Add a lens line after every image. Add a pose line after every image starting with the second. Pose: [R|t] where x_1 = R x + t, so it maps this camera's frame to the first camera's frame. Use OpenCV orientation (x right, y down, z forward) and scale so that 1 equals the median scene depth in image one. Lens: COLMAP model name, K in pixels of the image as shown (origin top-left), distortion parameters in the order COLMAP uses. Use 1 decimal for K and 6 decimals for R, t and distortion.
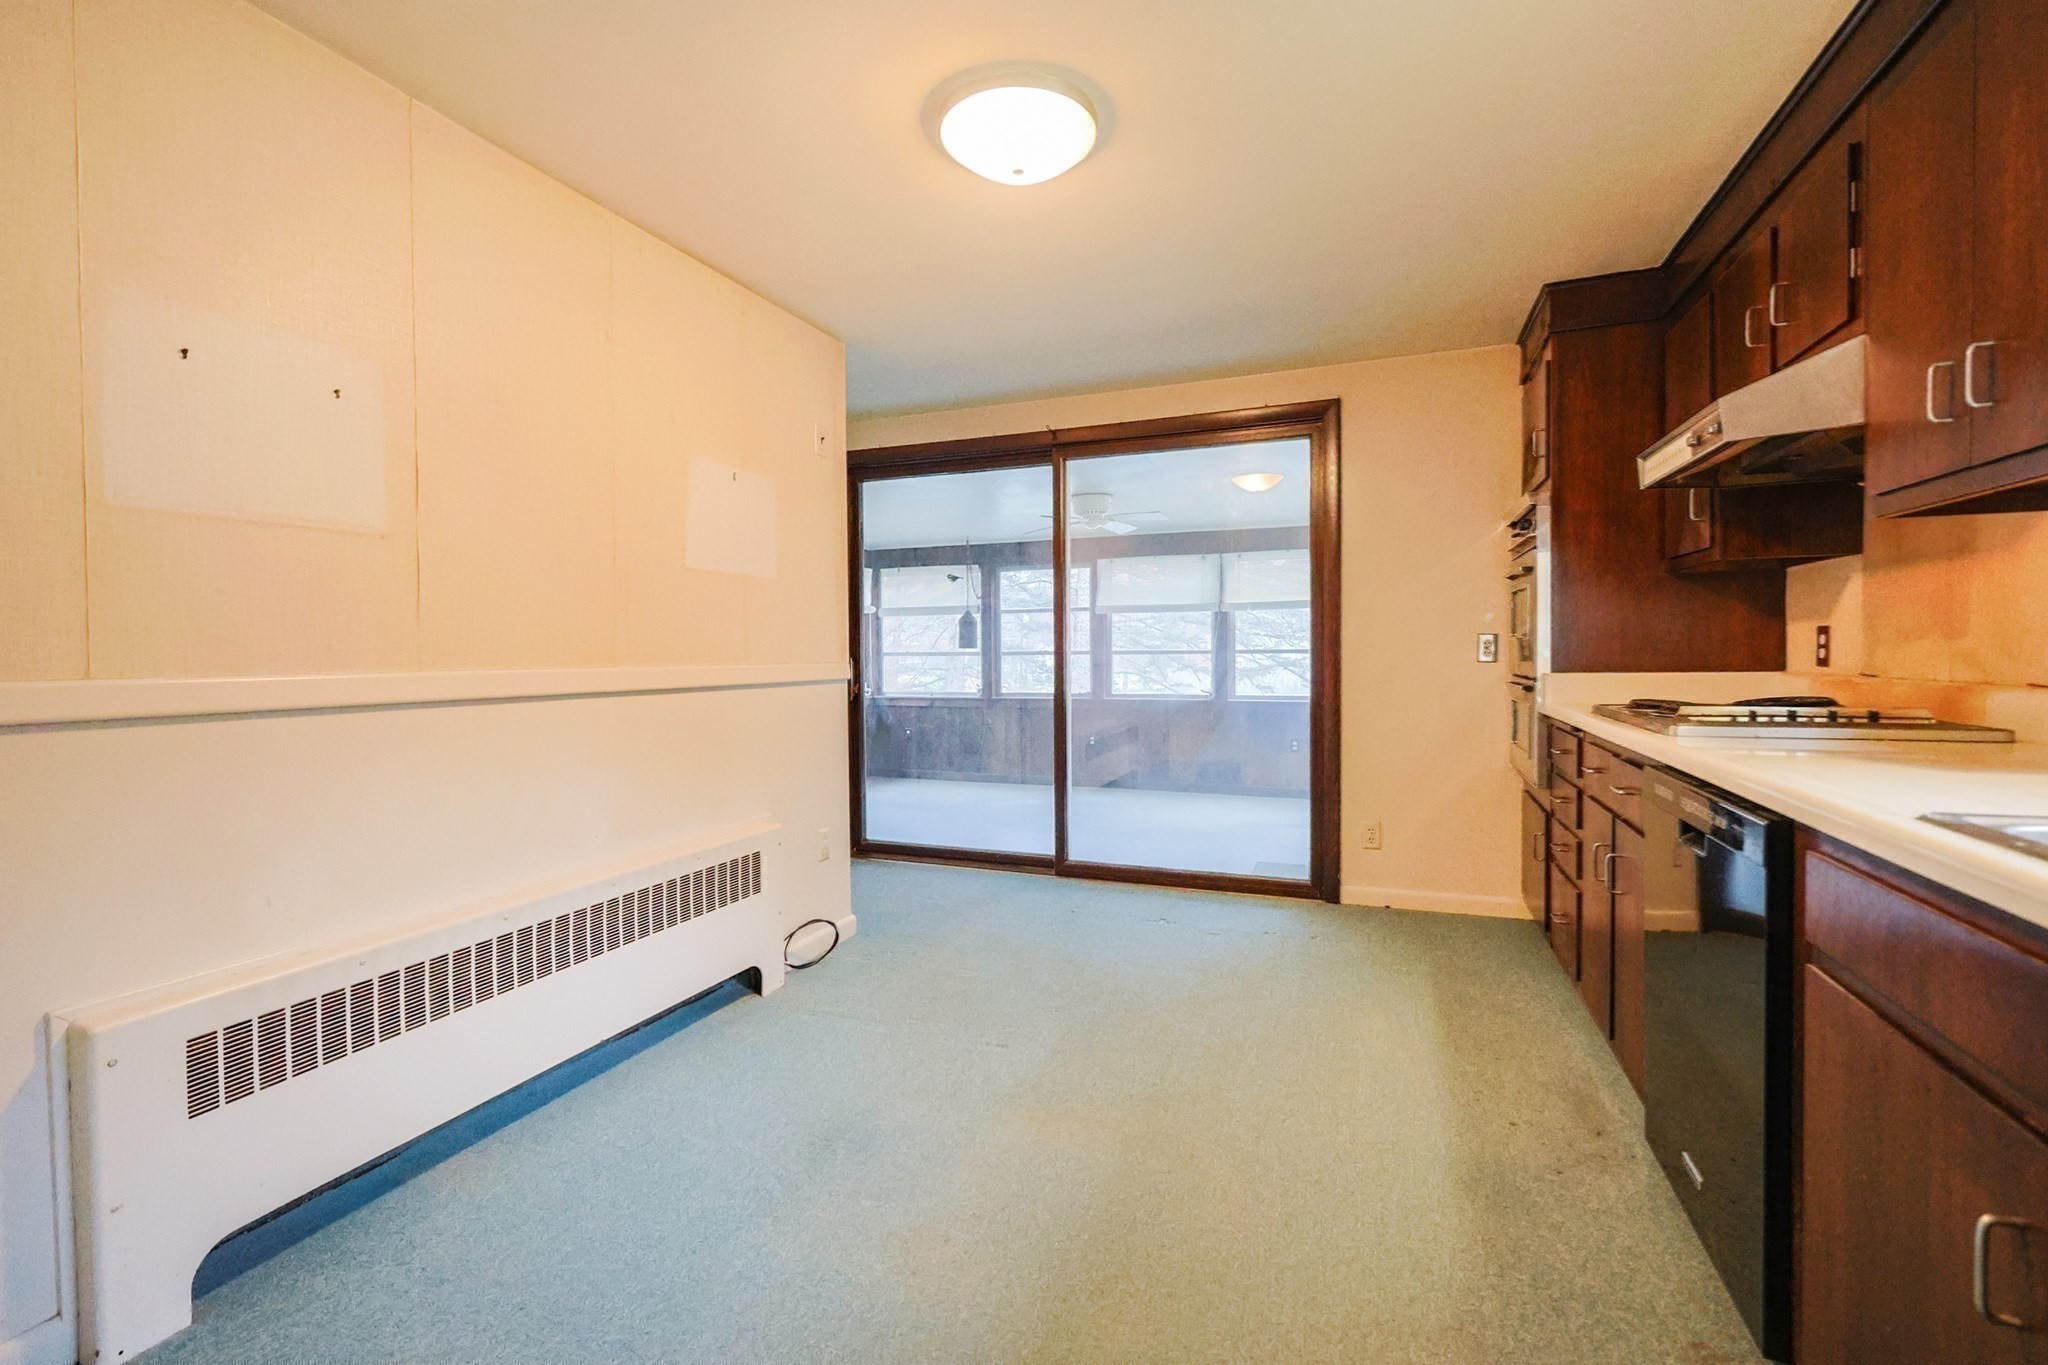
lens RADIAL K [[880.3, 0, 1030.5], [0, 880.3, 674.6], [0, 0, 1]] dist [0.001425, -0.001443]
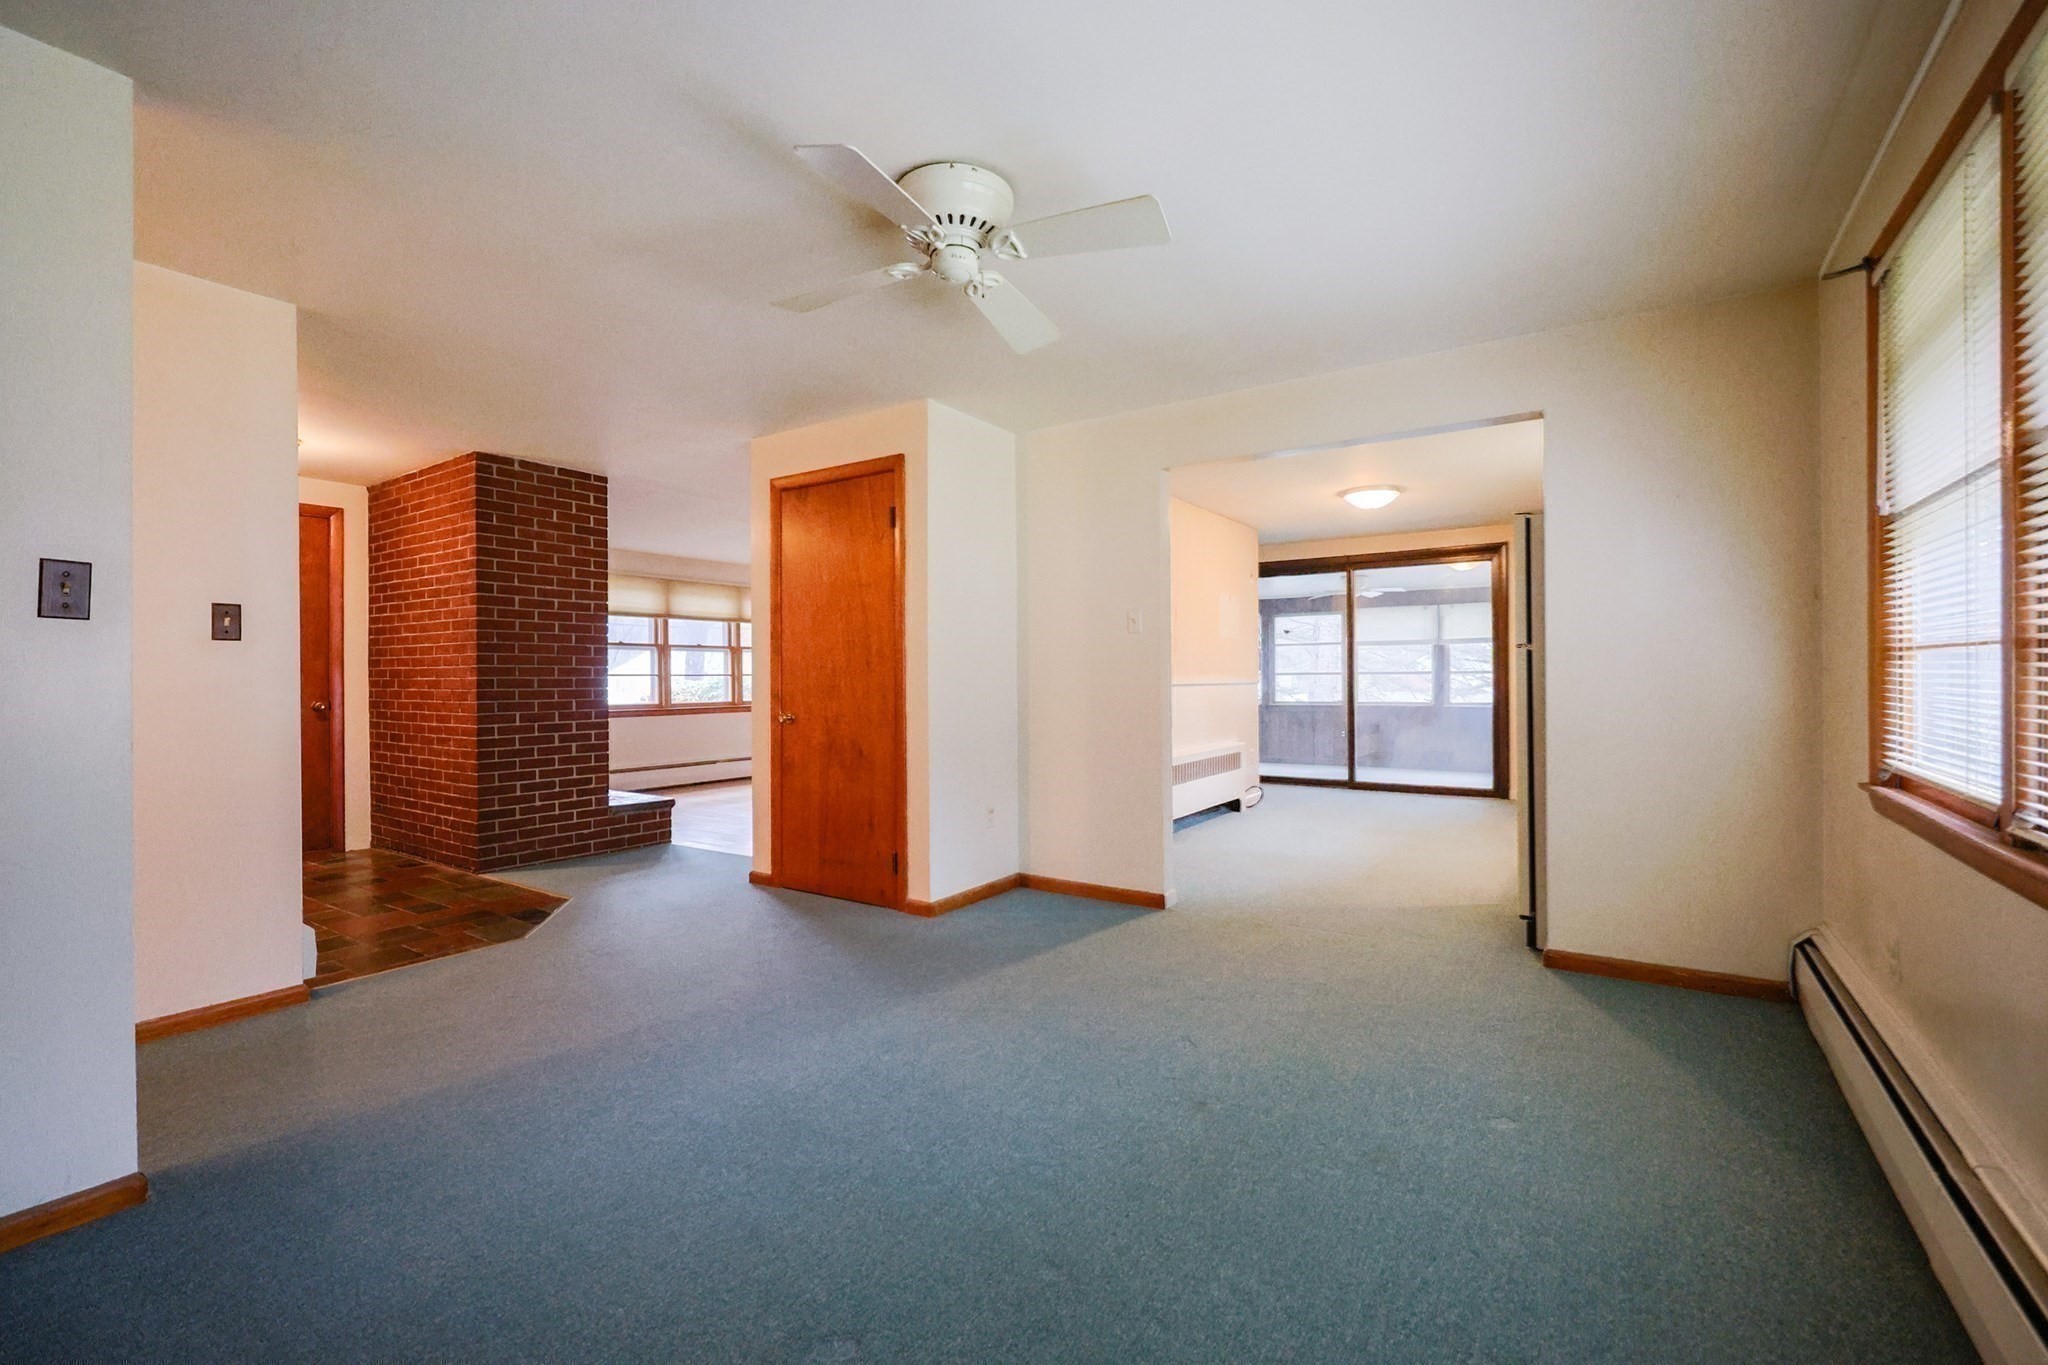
lens RADIAL K [[880.3, 0, 1025.0], [0, 880.3, 679.5], [0, 0, 1]] dist [0.001425, -0.001443]
pose [[0.975771, 0.000943, -0.218793, -0.270700], [-0.005936, 0.999737, -0.022165, 0.044589], [0.218715, 0.022927, 0.975519, -1.152497]]
